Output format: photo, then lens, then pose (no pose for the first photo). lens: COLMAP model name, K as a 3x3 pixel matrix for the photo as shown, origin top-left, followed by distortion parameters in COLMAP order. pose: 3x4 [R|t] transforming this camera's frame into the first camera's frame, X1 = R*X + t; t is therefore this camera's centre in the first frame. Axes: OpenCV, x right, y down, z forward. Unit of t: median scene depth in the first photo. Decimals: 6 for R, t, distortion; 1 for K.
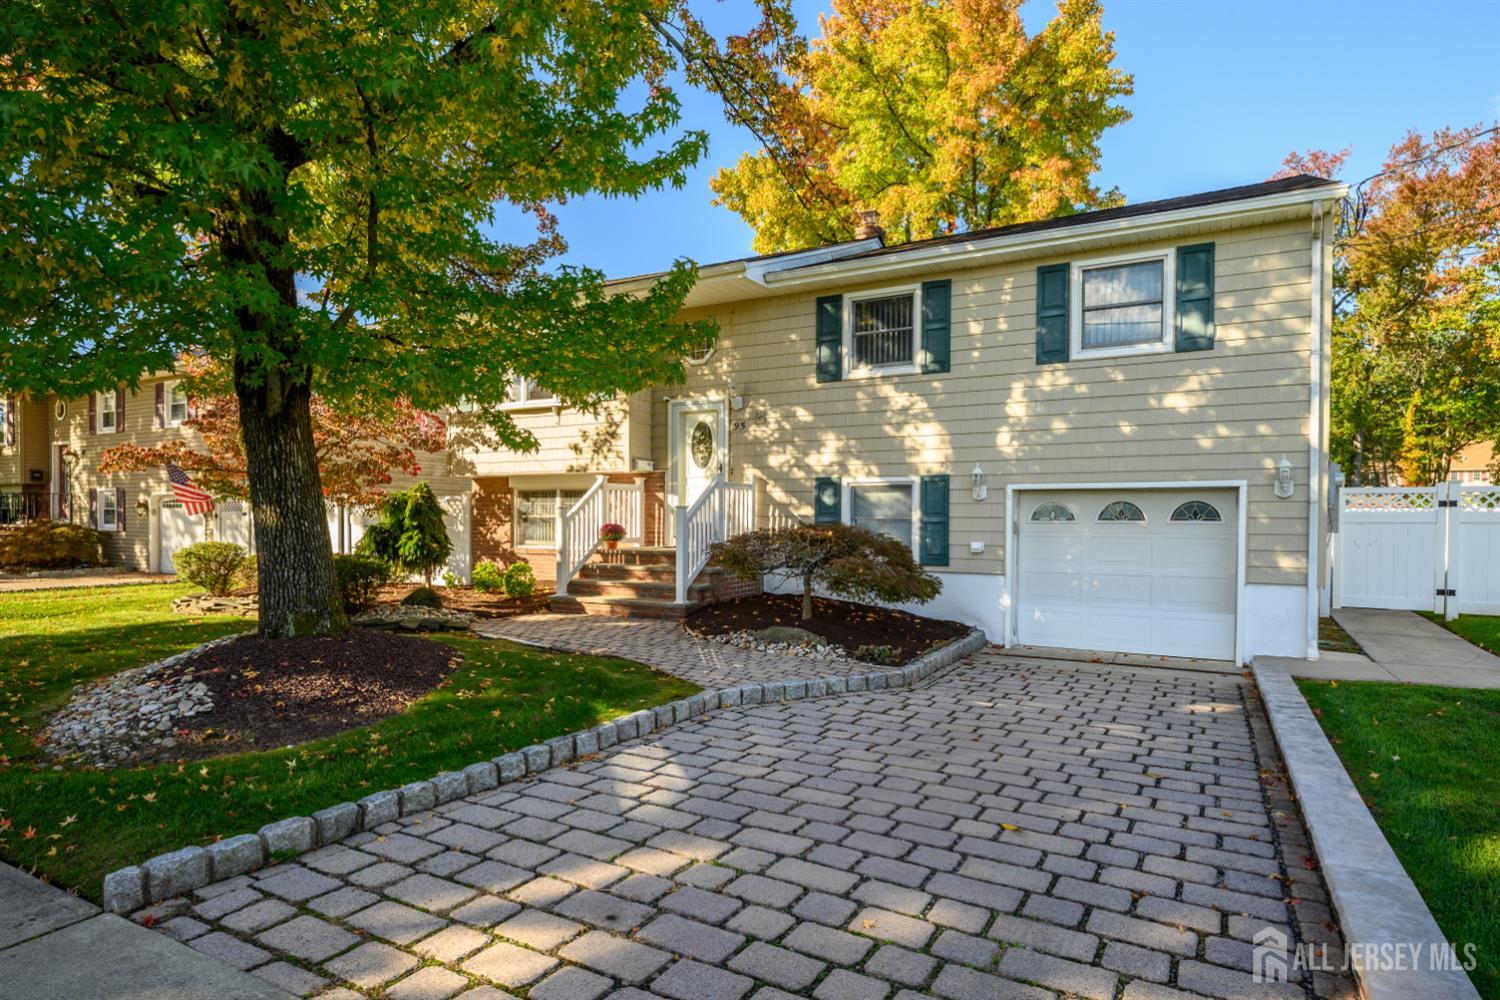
lens RADIAL K [[832.2, 0, 752.7], [0, 832.2, 542.6], [0, 0, 1]] dist [0.002554, 0.000107]
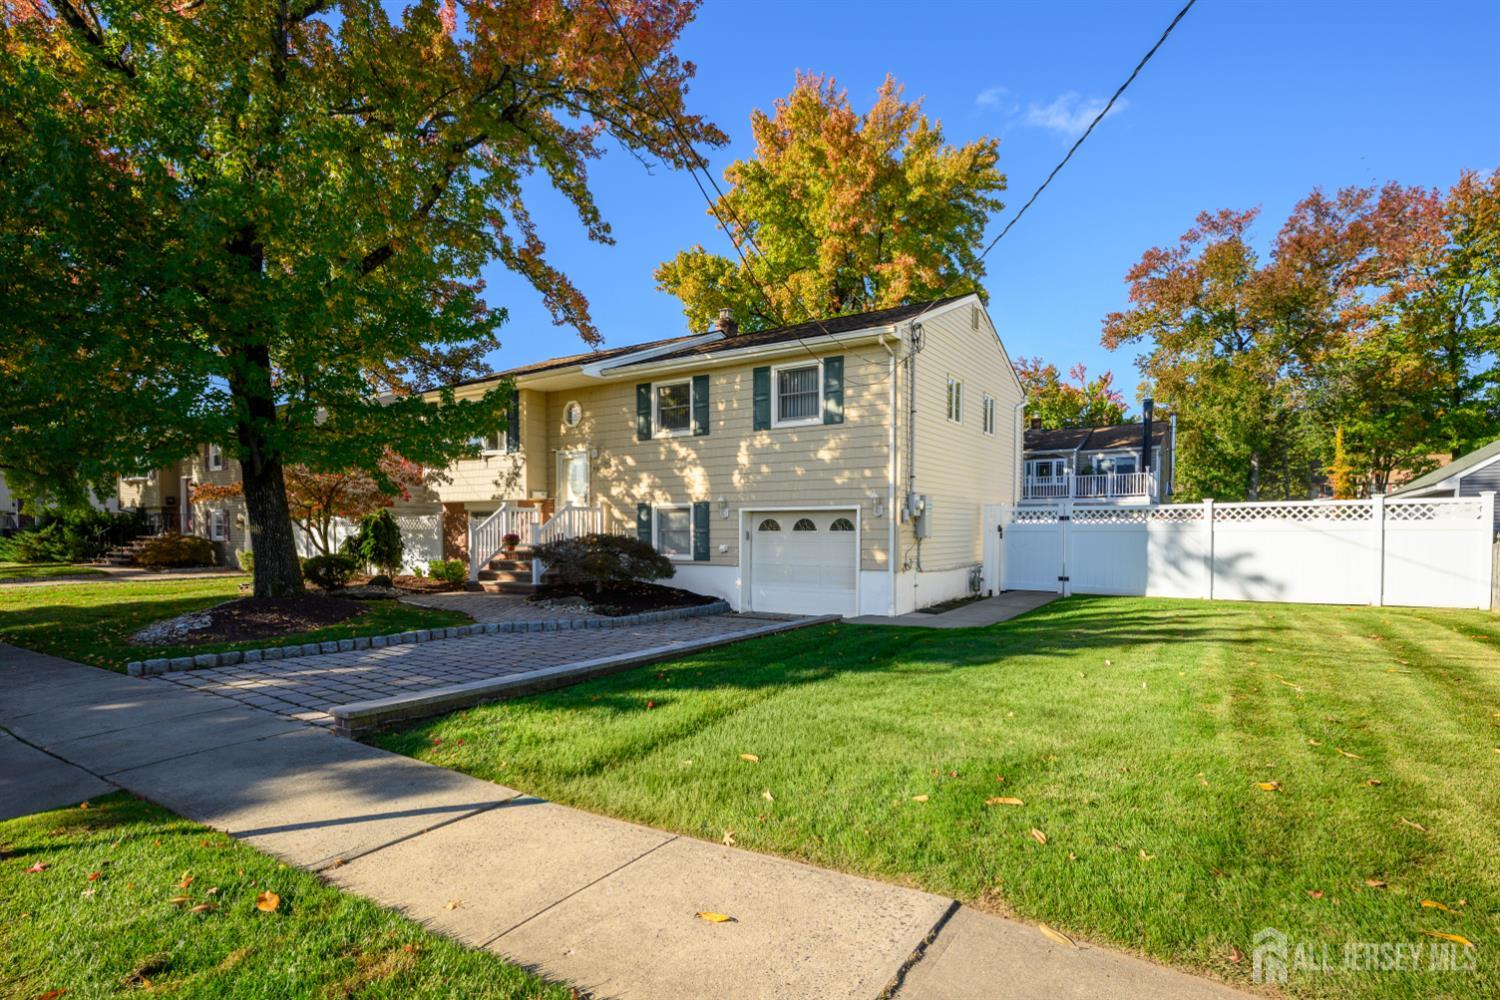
lens RADIAL K [[748.2, 0, 755.1], [0, 748.2, 552.5], [0, 0, 1]] dist [-0.000340, -0.000245]
pose [[0.997781, -0.001961, -0.066548, 0.386934], [0.002124, 0.999995, 0.002384, 0.009650], [0.066543, -0.002520, 0.997780, -0.351863]]
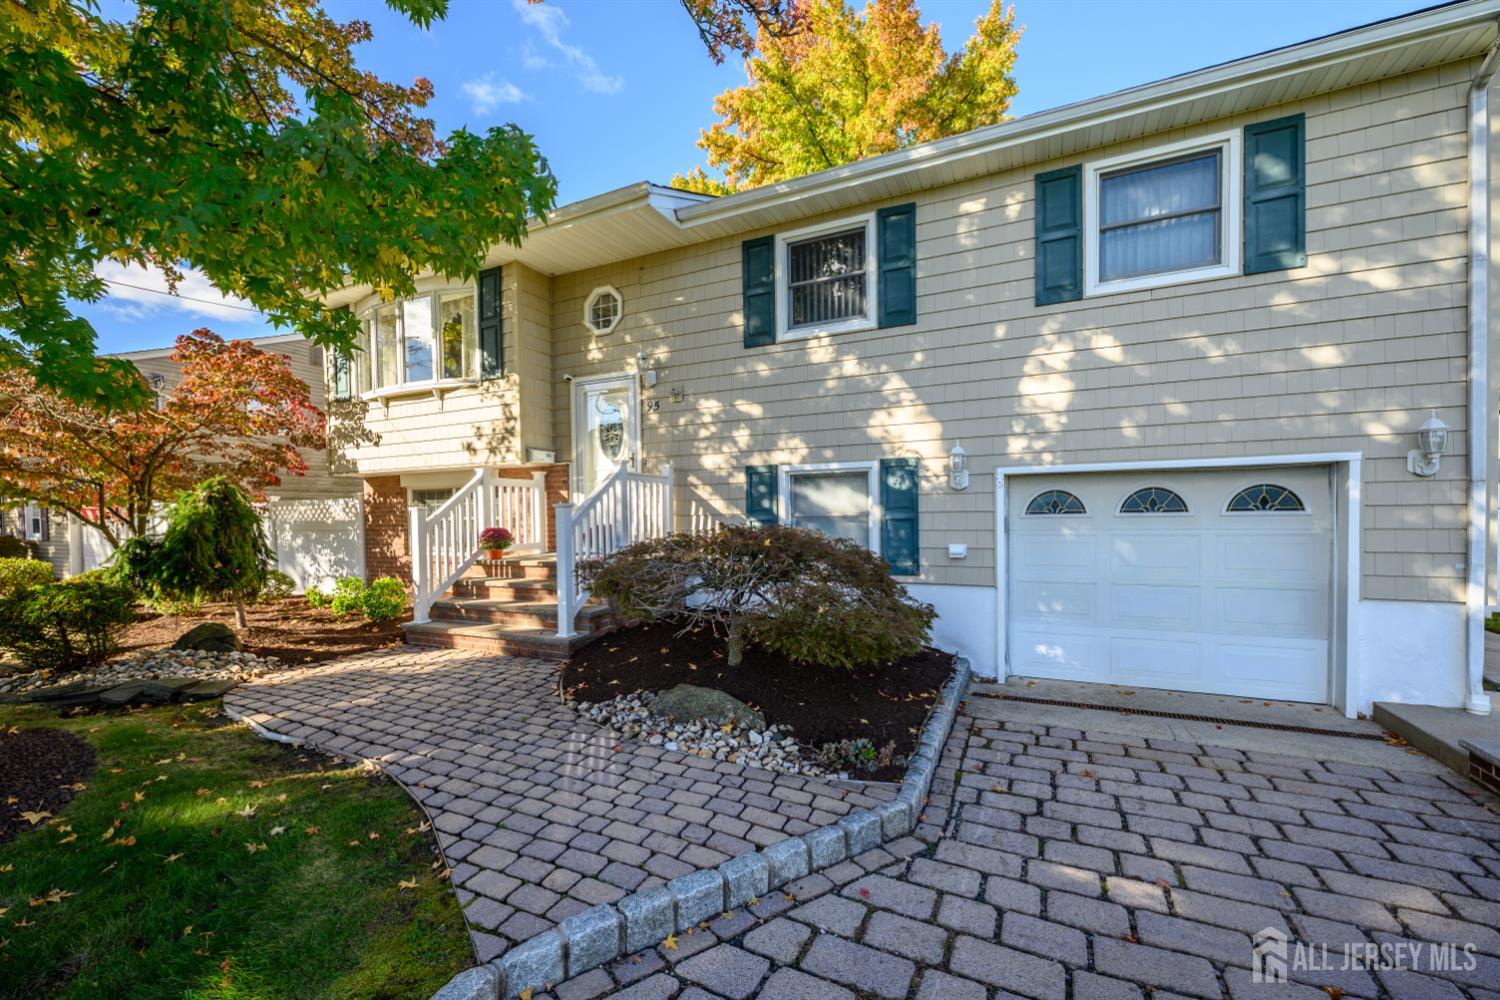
lens RADIAL K [[623.9, 0, 742.7], [0, 623.9, 535.7], [0, 0, 1]] dist [0.000659, 0.000231]
pose [[0.998004, -0.021320, 0.059435, 0.035542], [0.020935, 0.999756, 0.007091, -0.015109], [-0.059572, -0.005833, 0.998207, 0.403712]]
